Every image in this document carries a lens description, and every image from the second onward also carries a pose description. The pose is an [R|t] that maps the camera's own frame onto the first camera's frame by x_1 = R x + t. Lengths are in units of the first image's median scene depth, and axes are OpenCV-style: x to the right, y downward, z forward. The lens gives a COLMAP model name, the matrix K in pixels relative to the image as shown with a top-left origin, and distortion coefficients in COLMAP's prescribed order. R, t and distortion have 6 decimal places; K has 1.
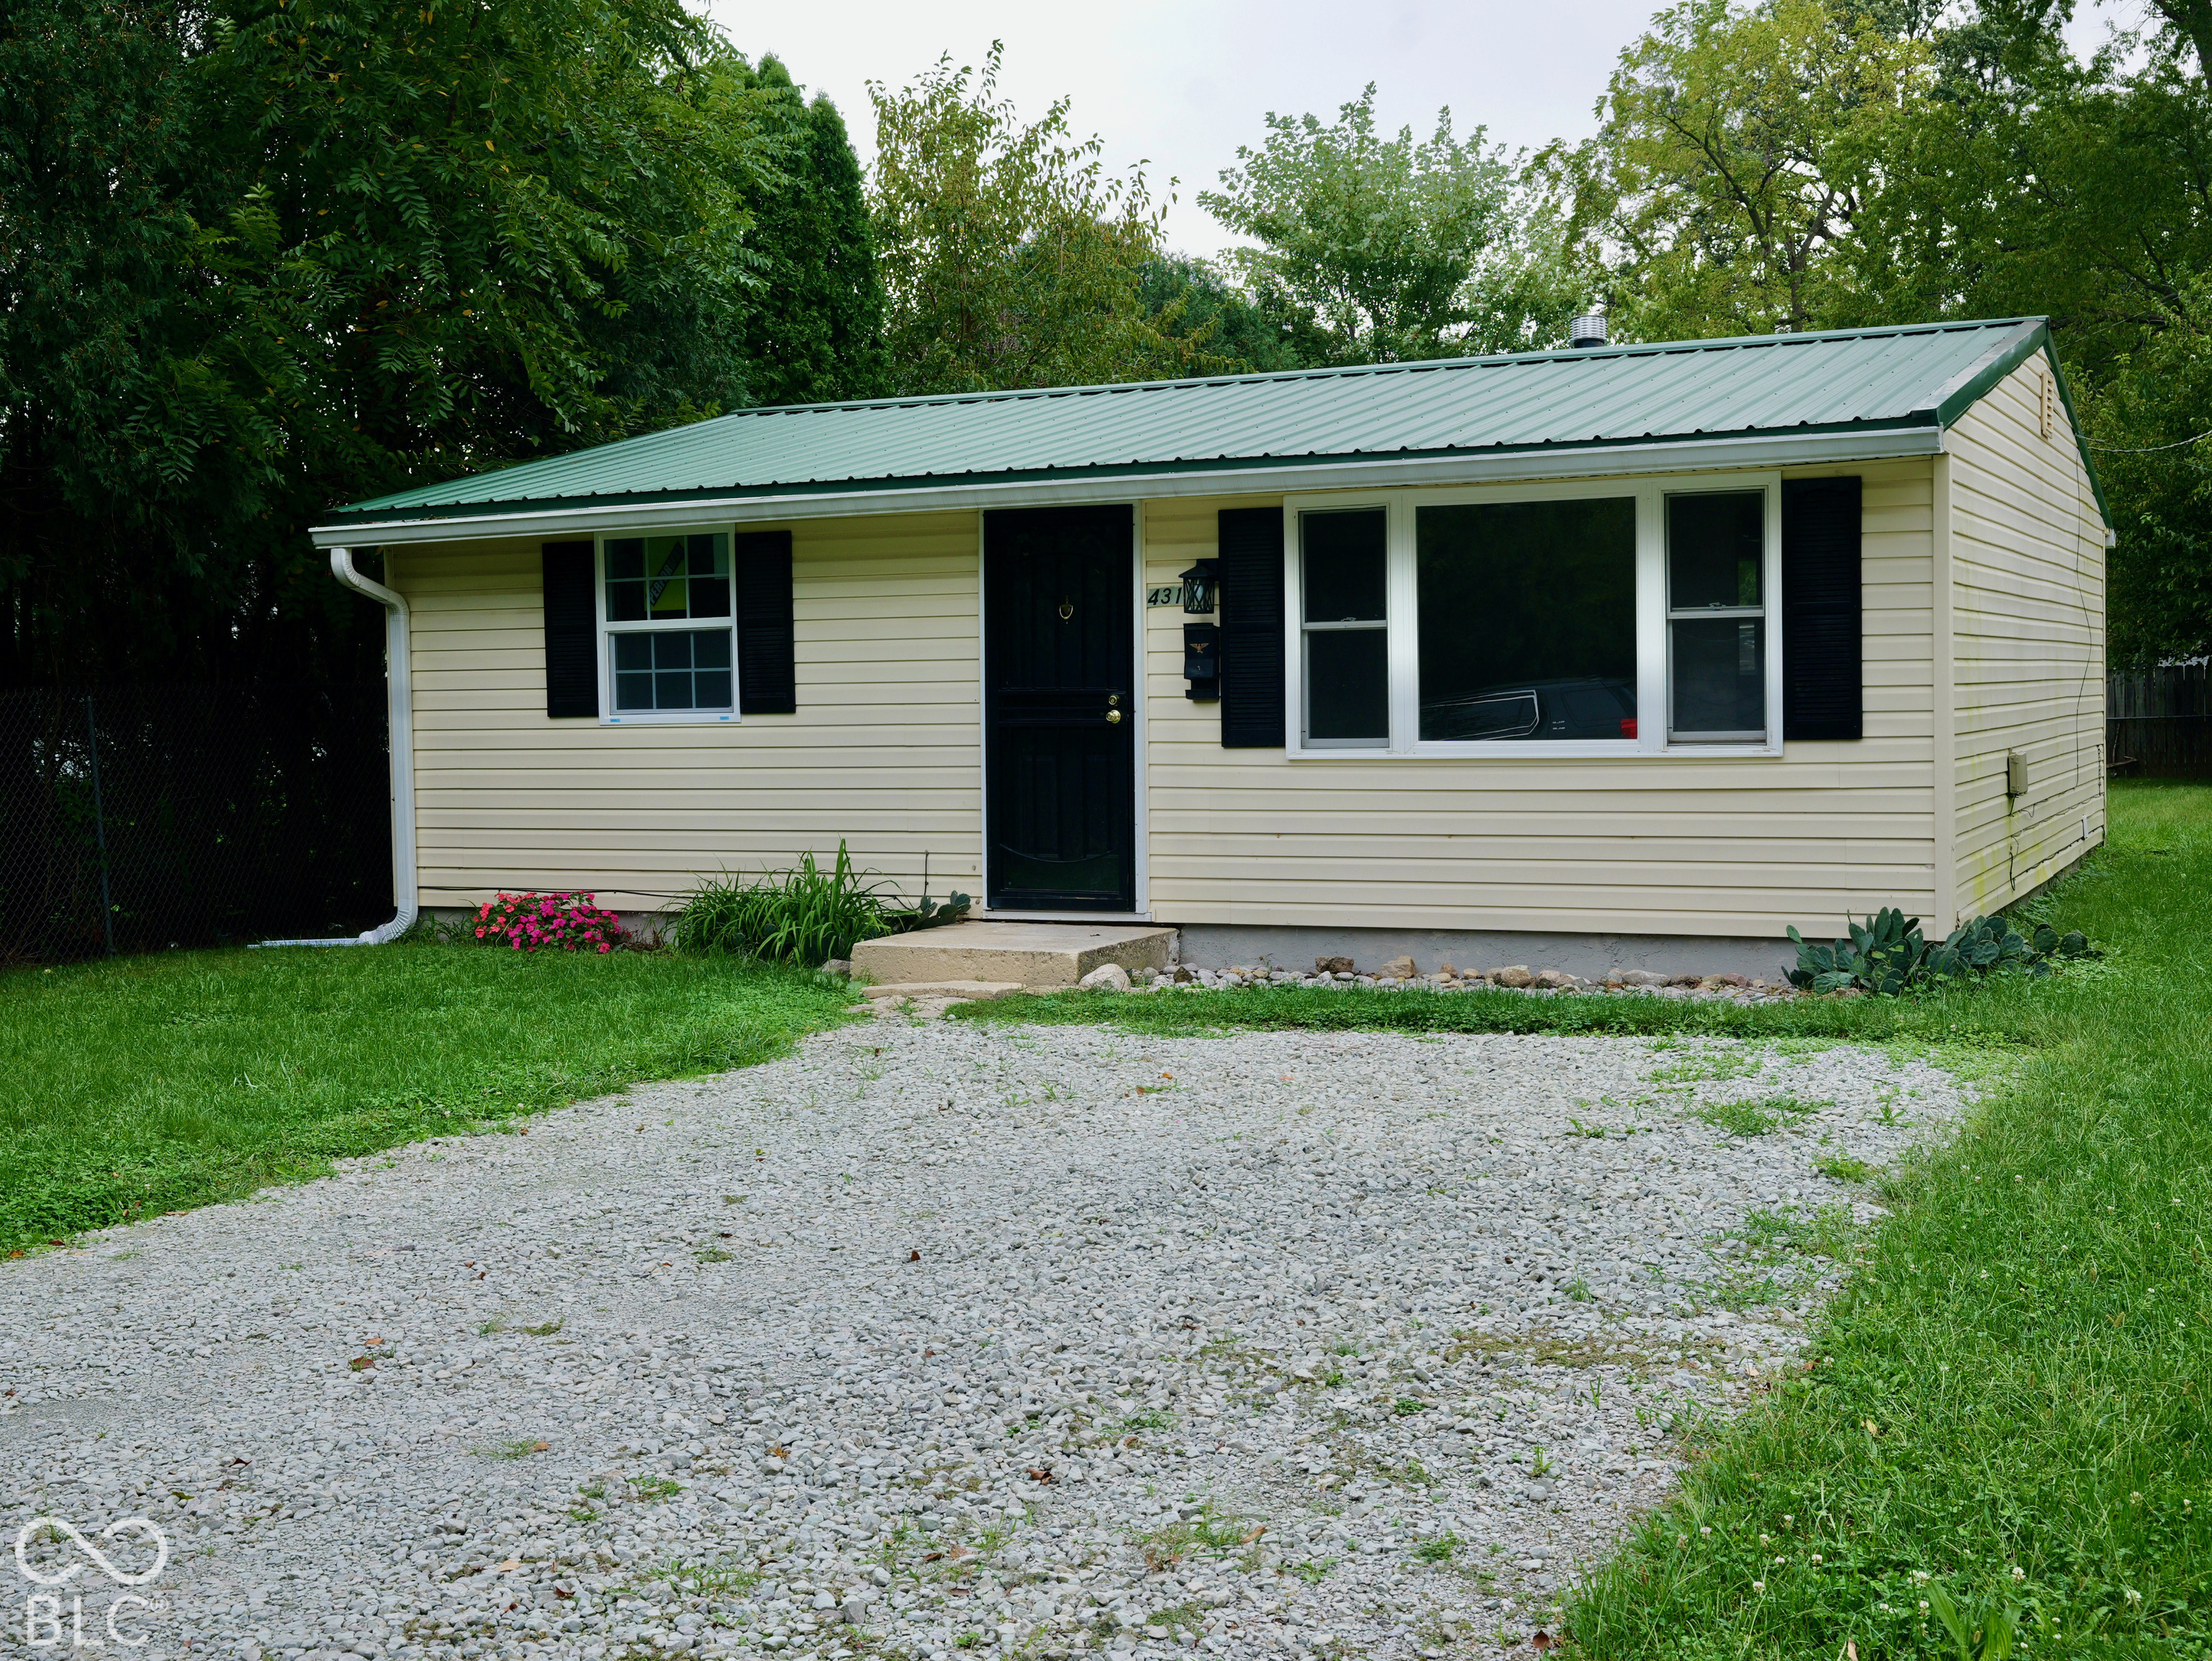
lens RADIAL K [[2664.1, 0, 1106.0], [0, 2664.1, 830.5], [0, 0, 1]] dist [0.005810, 0.020255]
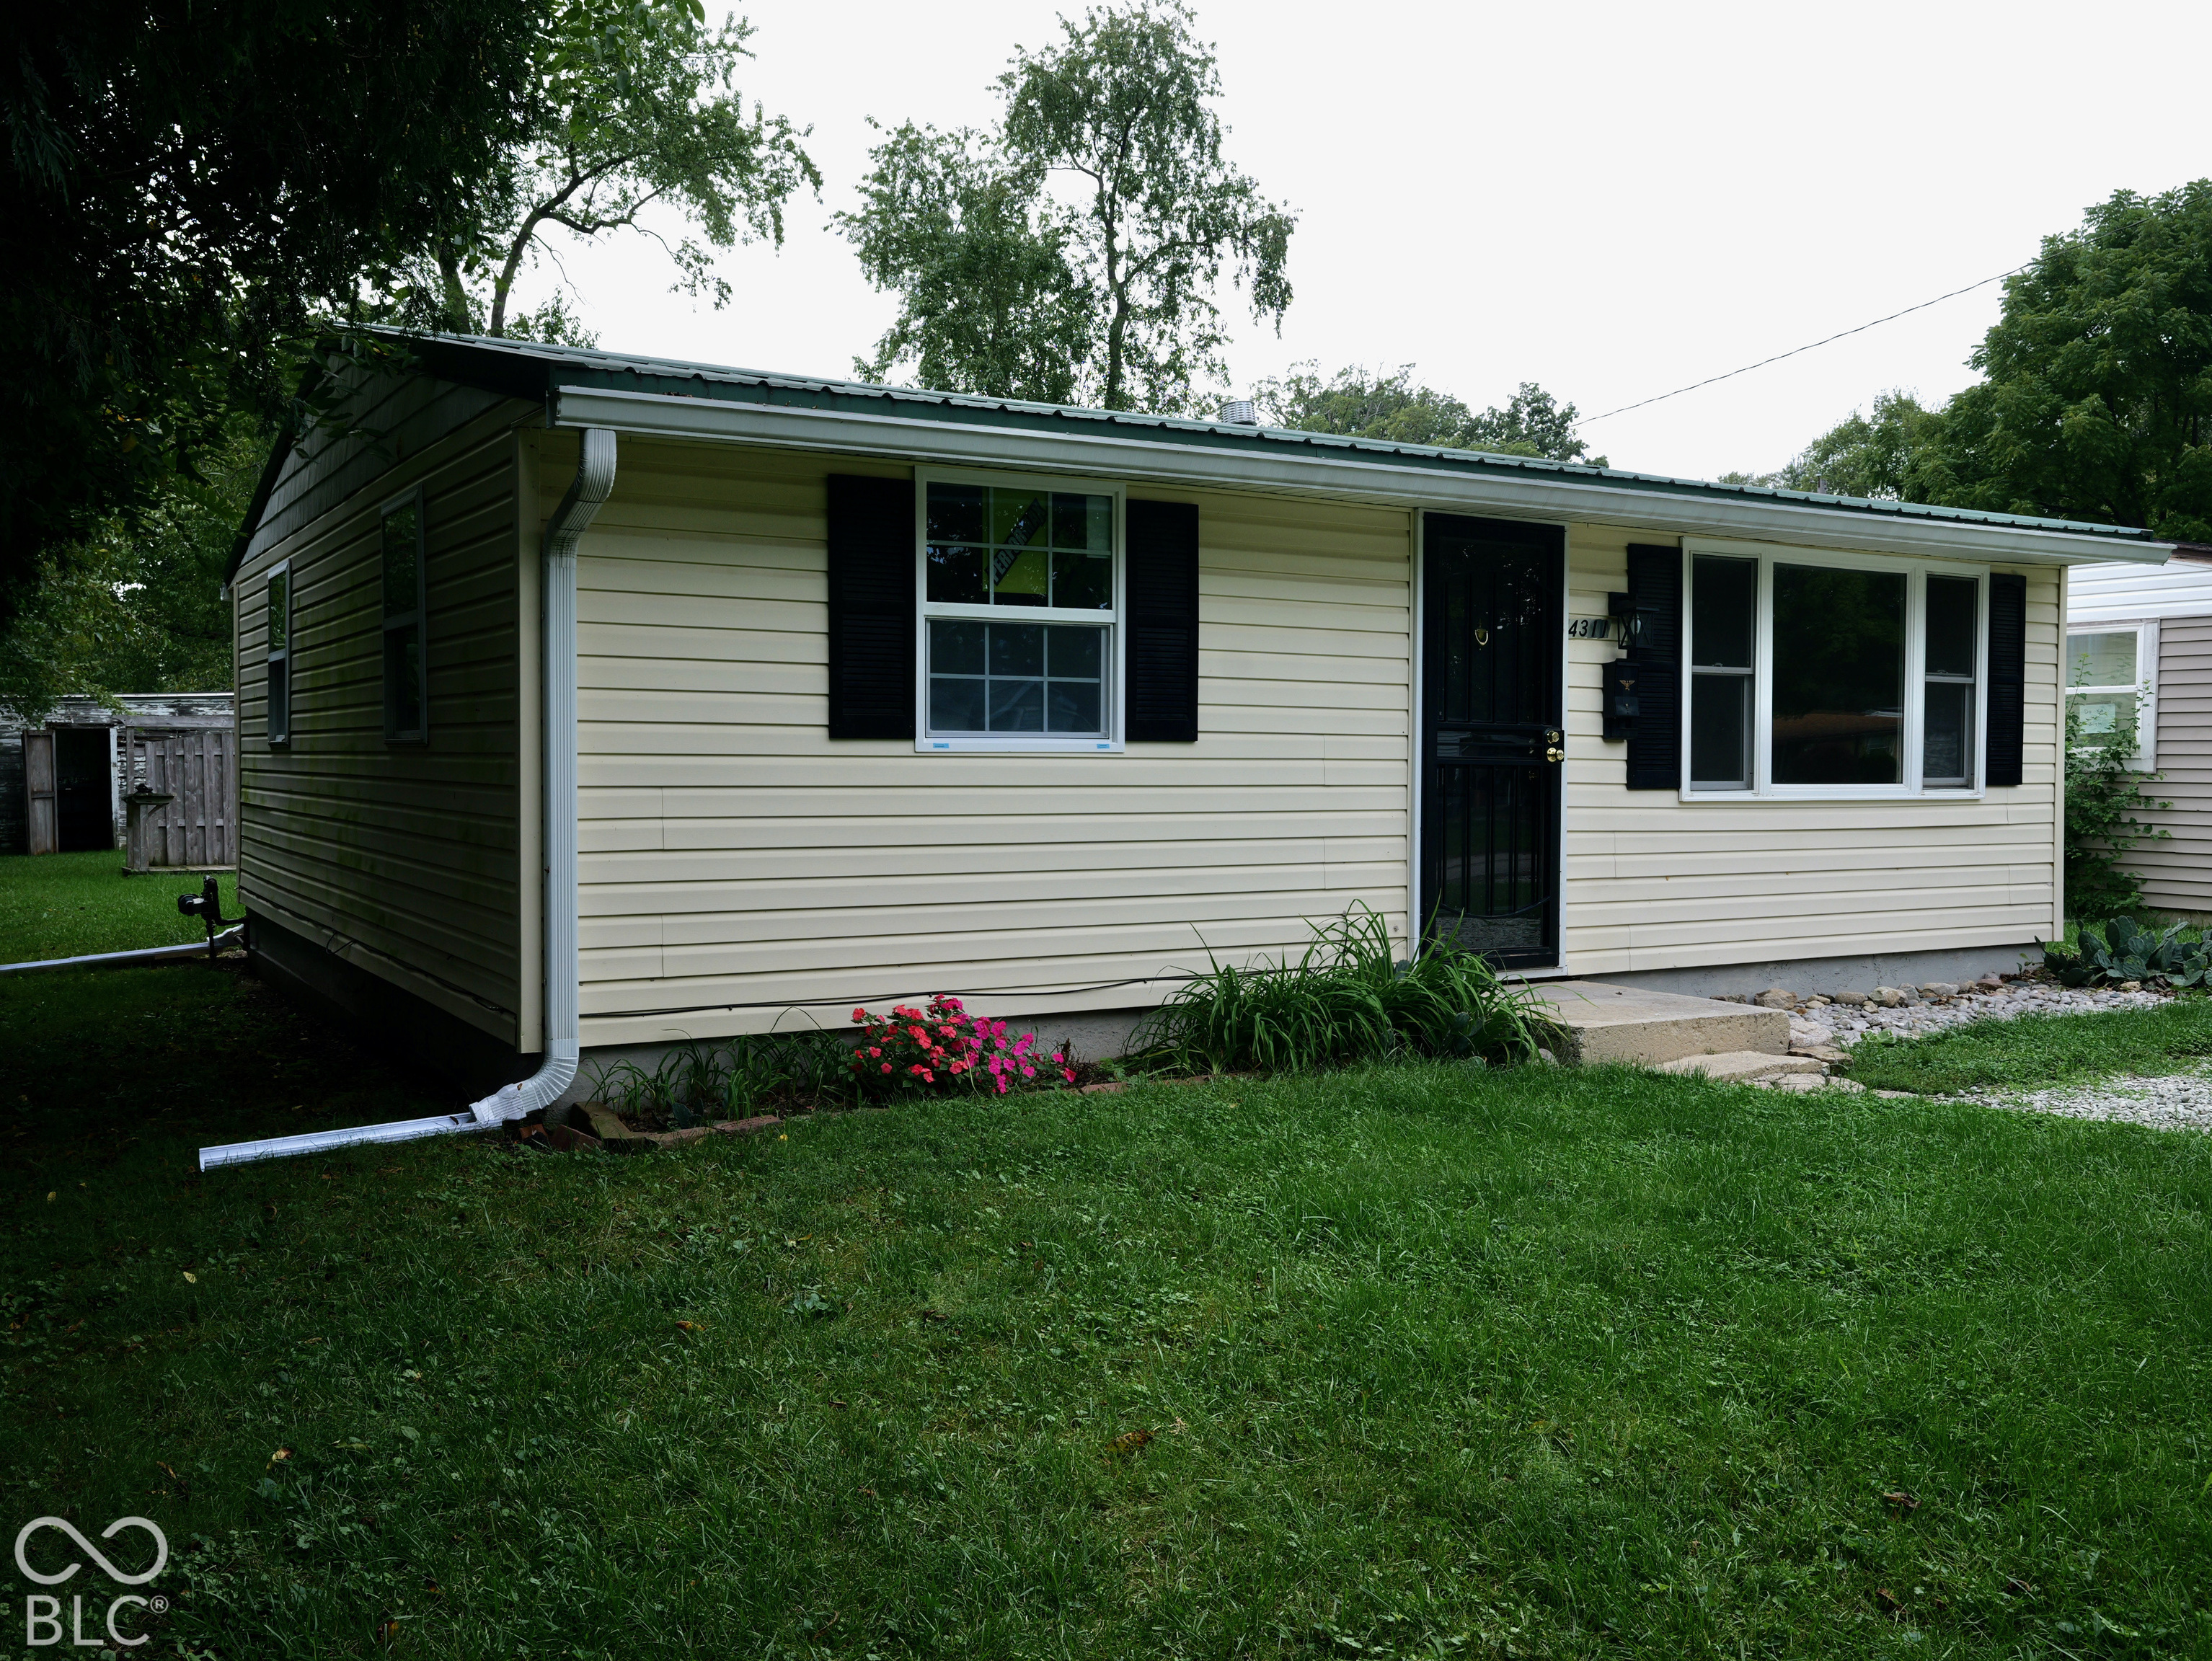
lens RADIAL K [[1919.9, 0, 1105.4], [0, 1919.9, 865.7], [0, 0, 1]] dist [-0.004515, 0.100041]
pose [[0.556960, -0.023029, 0.830220, -0.619551], [0.029064, 0.999544, 0.008229, -0.014137], [-0.830031, 0.019546, 0.557375, 0.741978]]
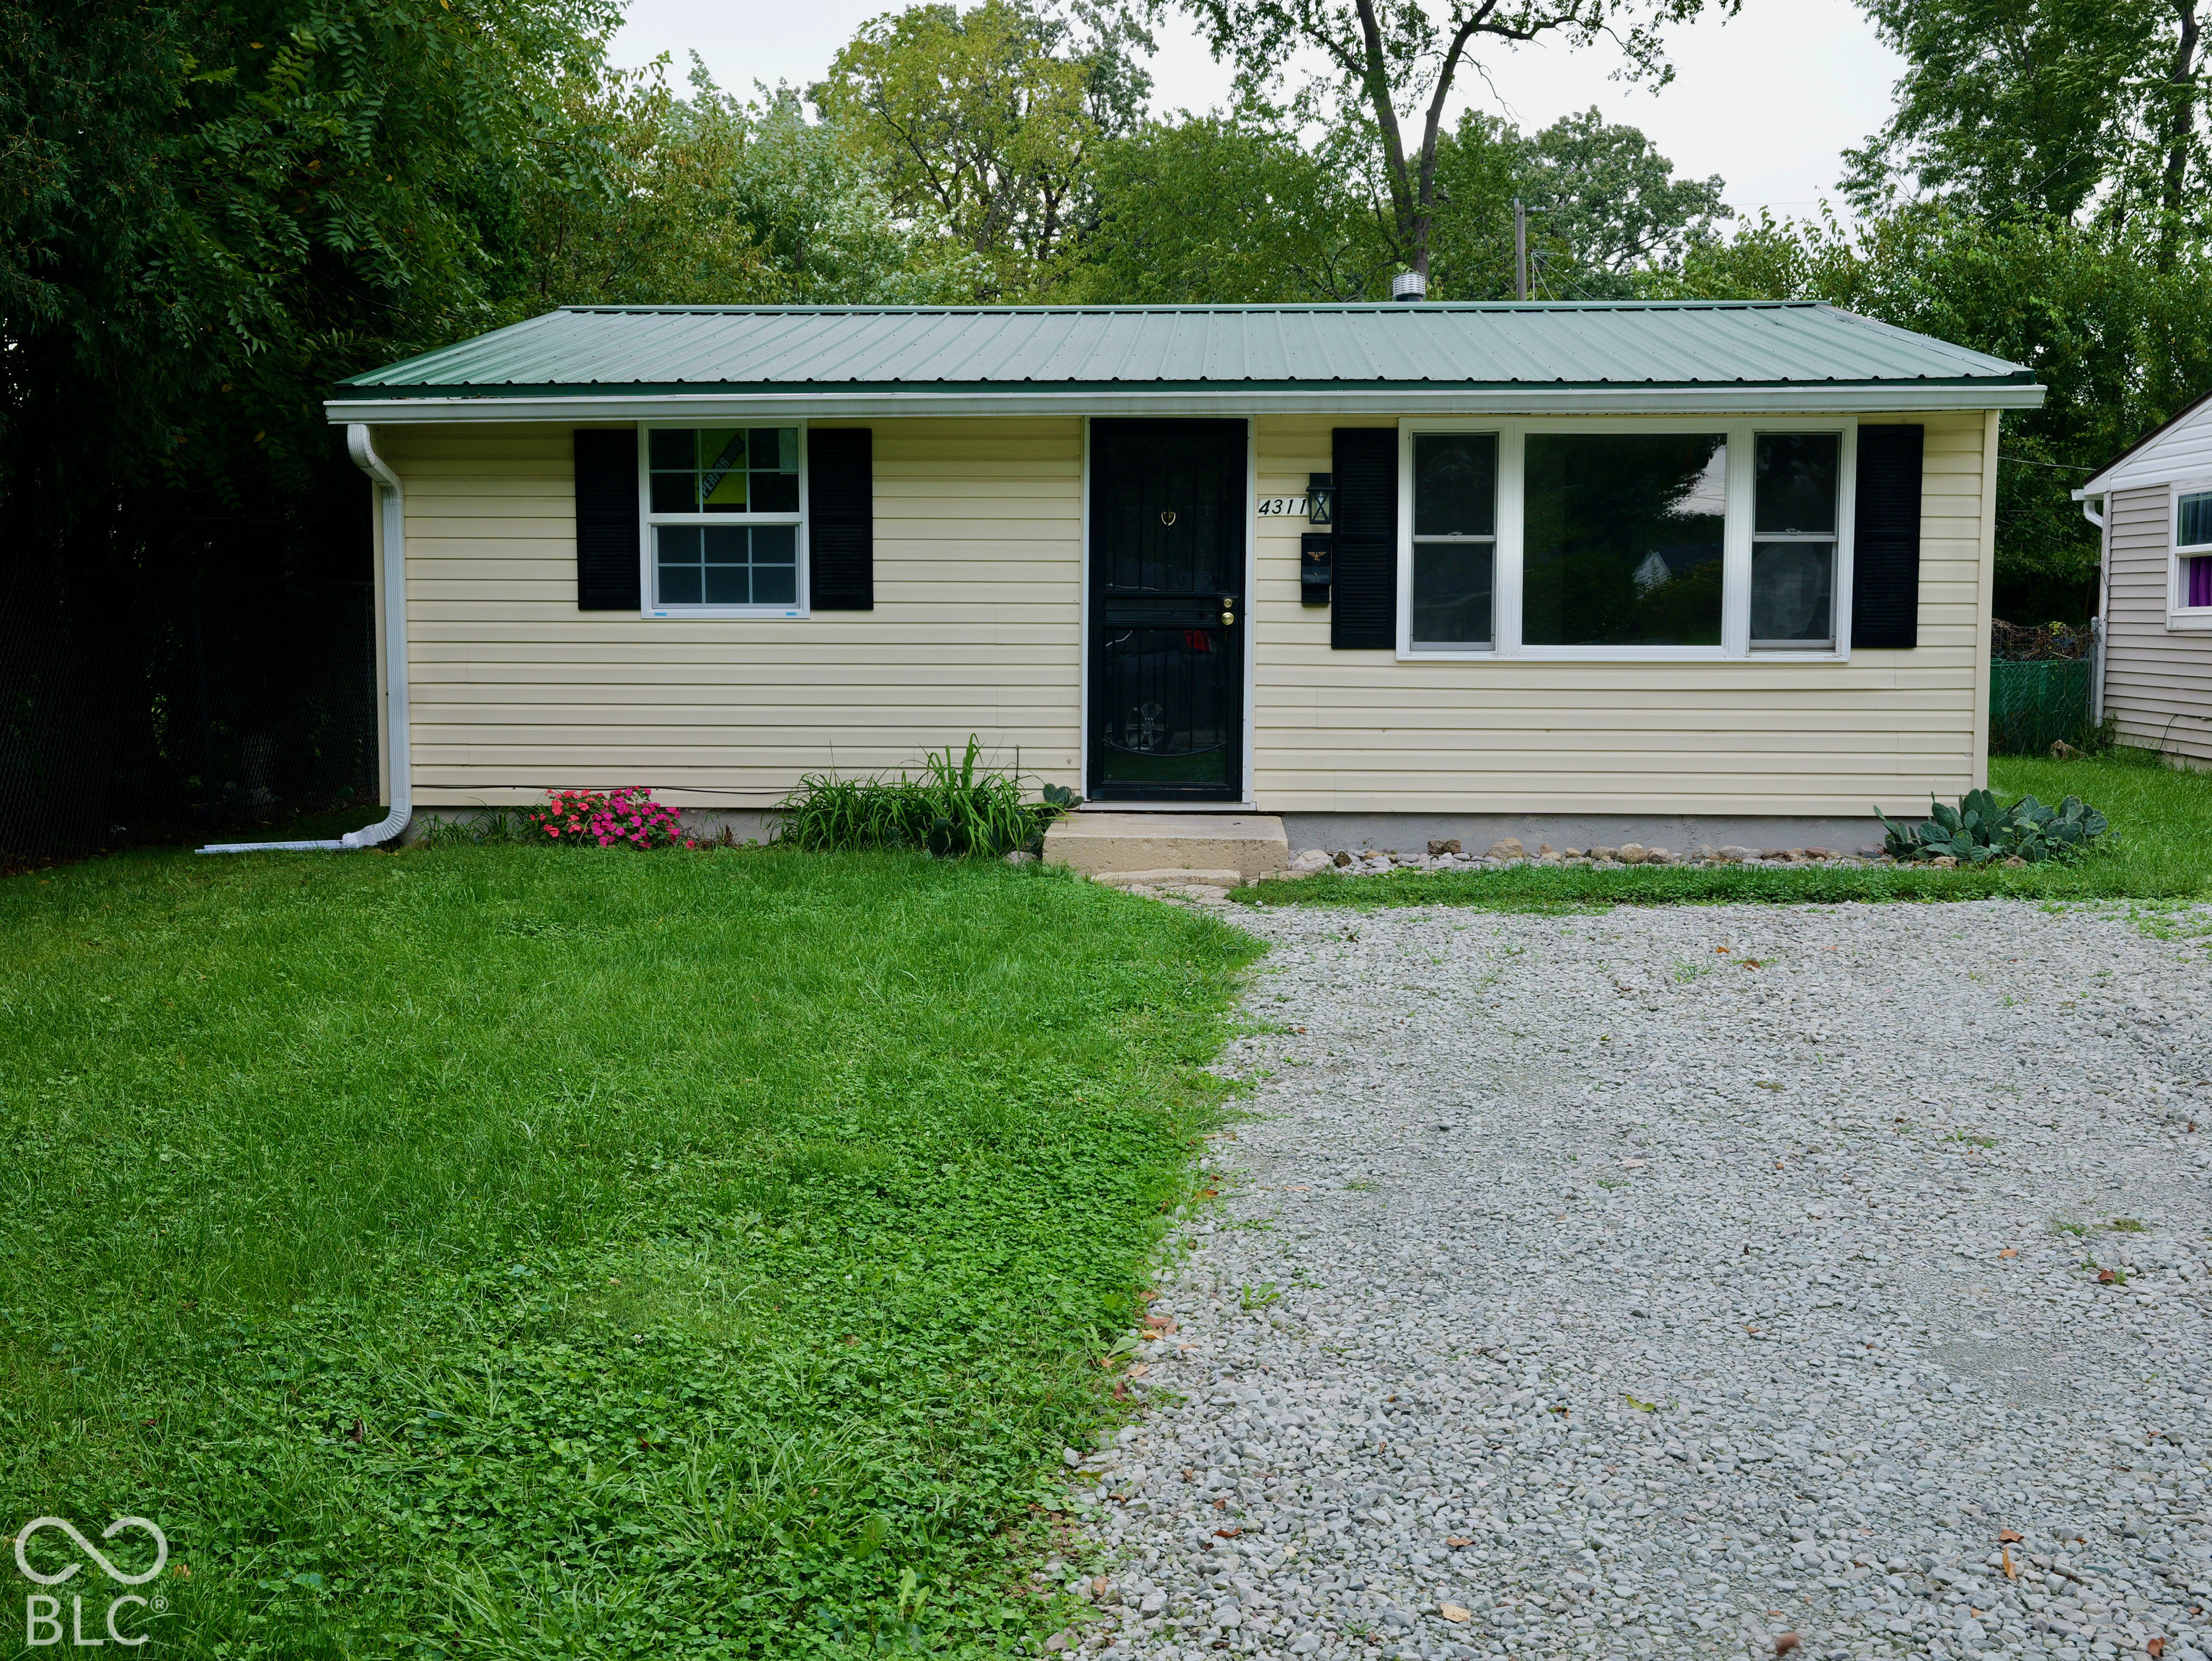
lens RADIAL K [[2273.1, 0, 1106.0], [0, 2273.1, 830.5], [0, 0, 1]] dist [0.007674, 0.002835]
pose [[0.926397, -0.017916, 0.376123, -0.376879], [0.000978, 0.998979, 0.045175, 0.000796], [-0.376548, -0.041482, 0.925468, 0.168825]]
